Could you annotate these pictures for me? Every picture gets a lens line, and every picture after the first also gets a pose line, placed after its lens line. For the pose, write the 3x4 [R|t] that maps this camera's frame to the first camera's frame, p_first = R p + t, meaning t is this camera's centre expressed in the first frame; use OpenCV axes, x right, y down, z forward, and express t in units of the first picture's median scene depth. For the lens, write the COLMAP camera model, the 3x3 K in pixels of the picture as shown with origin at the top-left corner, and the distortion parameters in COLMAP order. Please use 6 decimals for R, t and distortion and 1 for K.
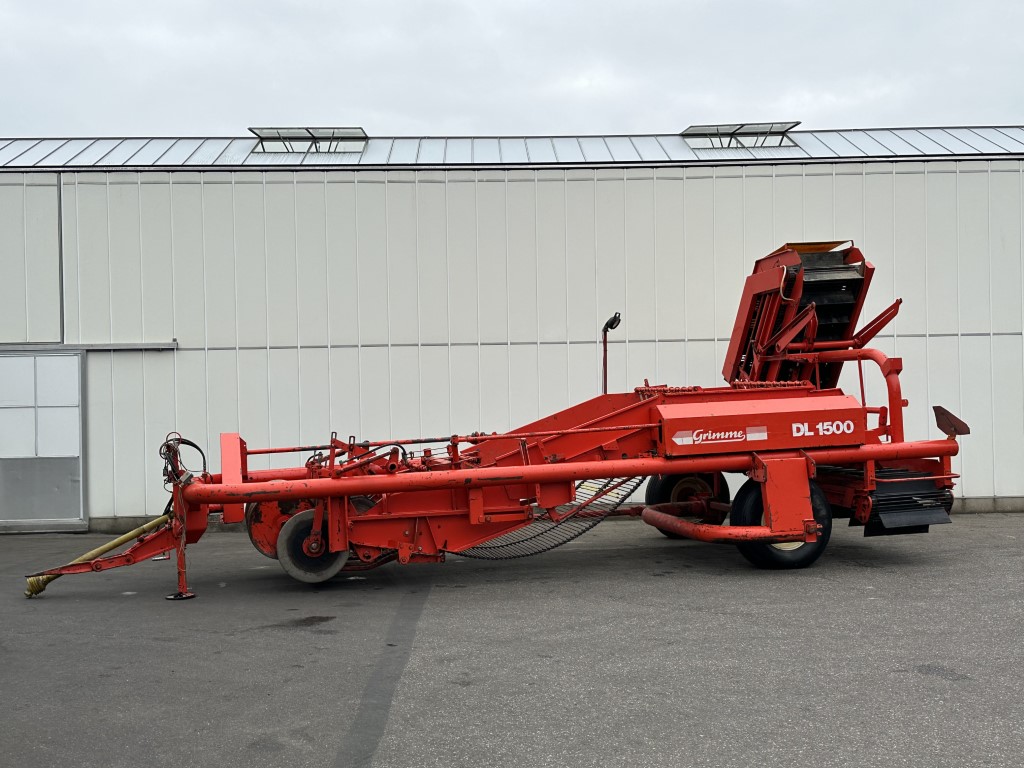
lens RADIAL K [[1168.8, 0, 513.3], [0, 1168.8, 376.9], [0, 0, 1]] dist [0.175856, -0.381129]
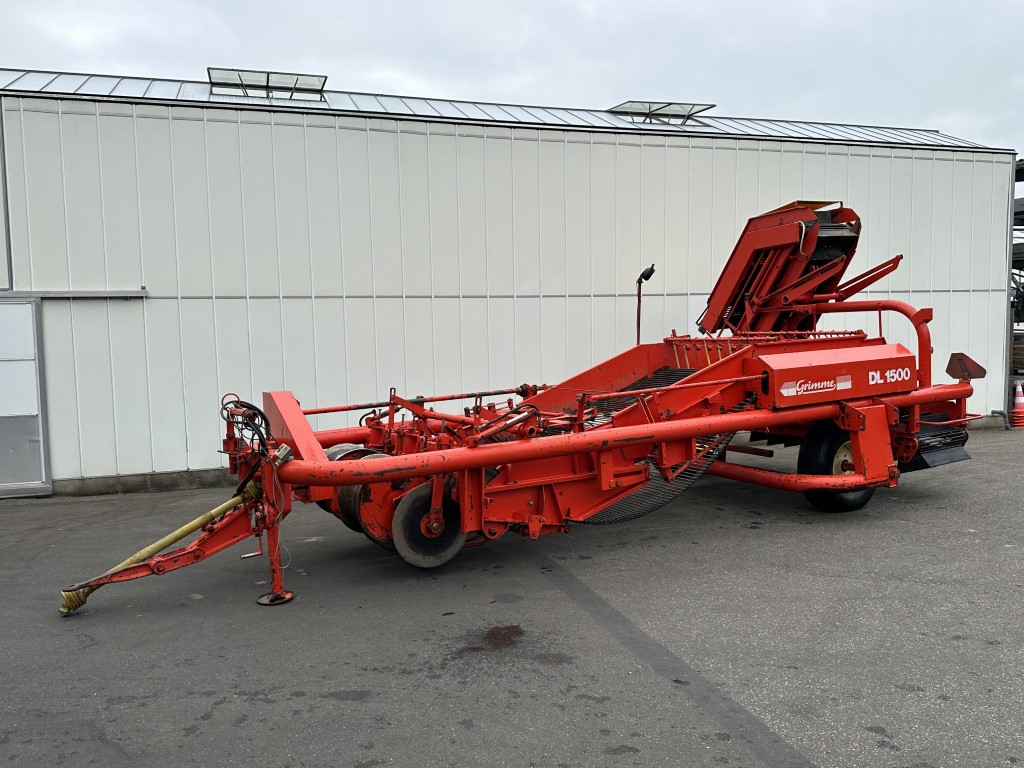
lens RADIAL K [[813.6, 0, 512.0], [0, 813.6, 384.0], [0, 0, 1]] dist [0.101225, -0.133768]
pose [[0.961360, -0.020014, 0.274565, -0.246227], [0.001276, 0.997667, 0.068257, 0.000635], [-0.275291, -0.065270, 0.959143, 0.378003]]
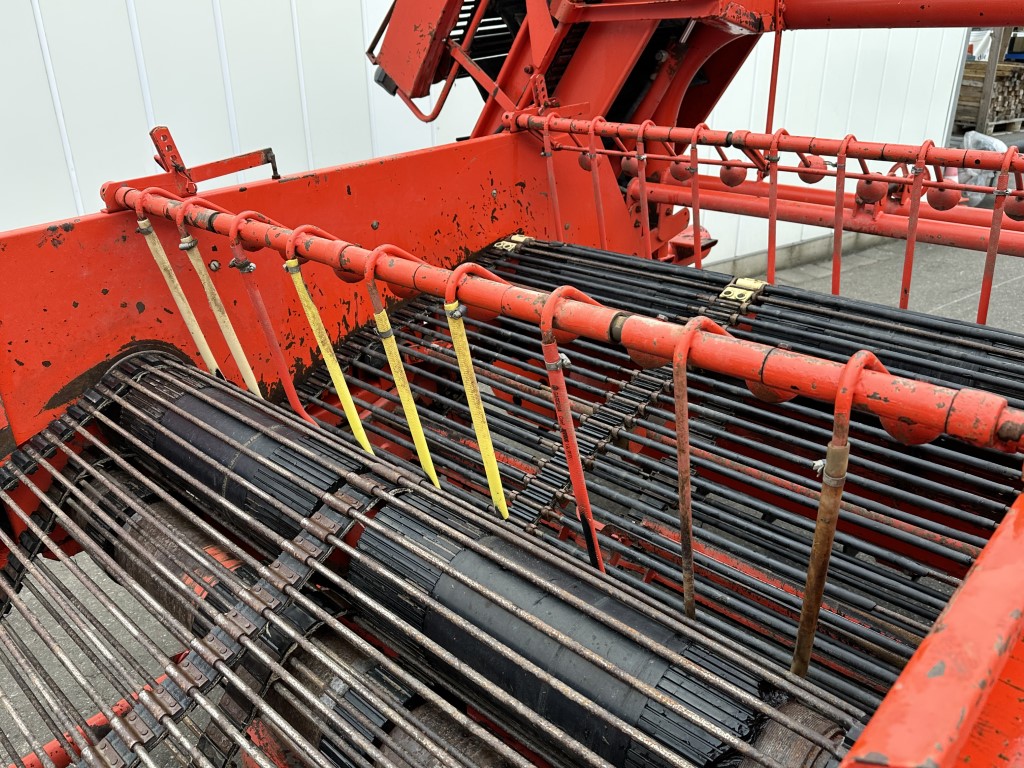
lens RADIAL K [[813.6, 0, 512.0], [0, 813.6, 384.0], [0, 0, 1]] dist [0.101225, -0.133768]
pose [[0.838729, -0.209578, 0.502604, 0.095471], [-0.005260, 0.919812, 0.392325, -0.012948], [-0.544523, -0.331698, 0.770371, 0.946337]]
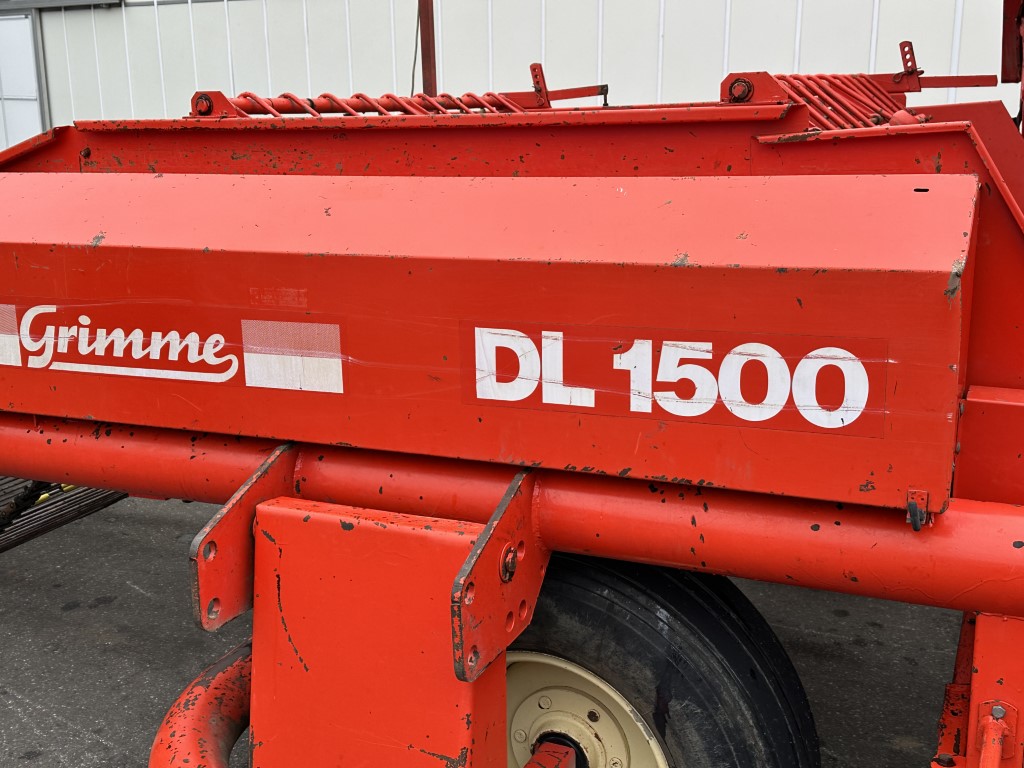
lens RADIAL K [[1168.8, 0, 513.3], [0, 1168.8, 376.9], [0, 0, 1]] dist [0.175856, -0.381129]
pose [[0.784872, 0.167179, -0.596680, 0.330531], [-0.009677, 0.966108, 0.257957, 0.001420], [0.619582, -0.196689, 0.759889, 0.827310]]
